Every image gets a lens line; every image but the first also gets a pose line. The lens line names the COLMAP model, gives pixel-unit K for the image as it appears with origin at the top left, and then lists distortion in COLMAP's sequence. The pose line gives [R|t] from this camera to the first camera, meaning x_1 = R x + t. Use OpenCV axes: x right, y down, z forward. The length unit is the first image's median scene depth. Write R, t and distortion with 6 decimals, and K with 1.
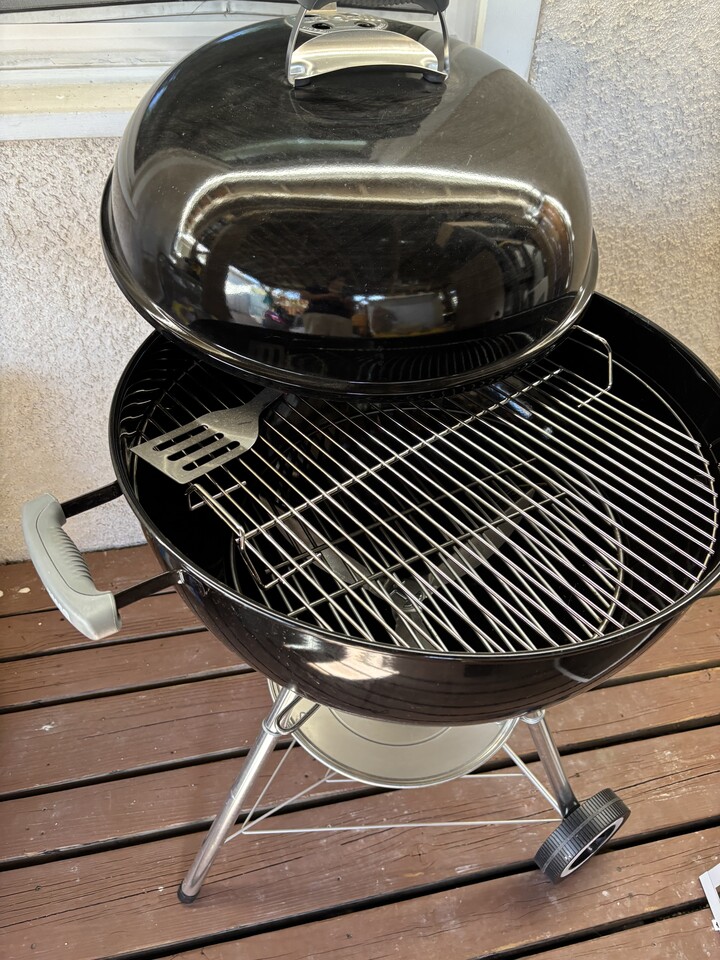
lens RADIAL K [[718.1, 0, 360.0], [0, 718.1, 480.0], [0, 0, 1]] dist [0.041504, -0.054775]
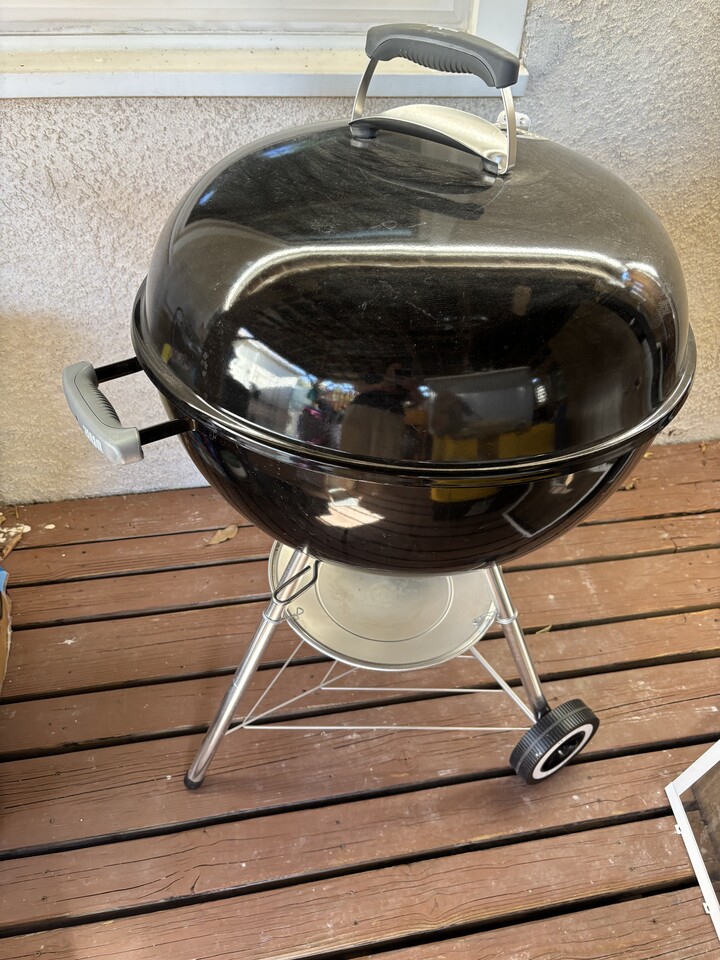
lens RADIAL K [[718.9, 0, 357.7], [0, 718.9, 481.5], [0, 0, 1]] dist [0.033769, -0.043626]
pose [[0.999486, 0.022507, -0.022809, 0.027113], [-0.022809, 0.999655, -0.013057, 0.121752], [0.022507, 0.013570, 0.999655, -0.099657]]
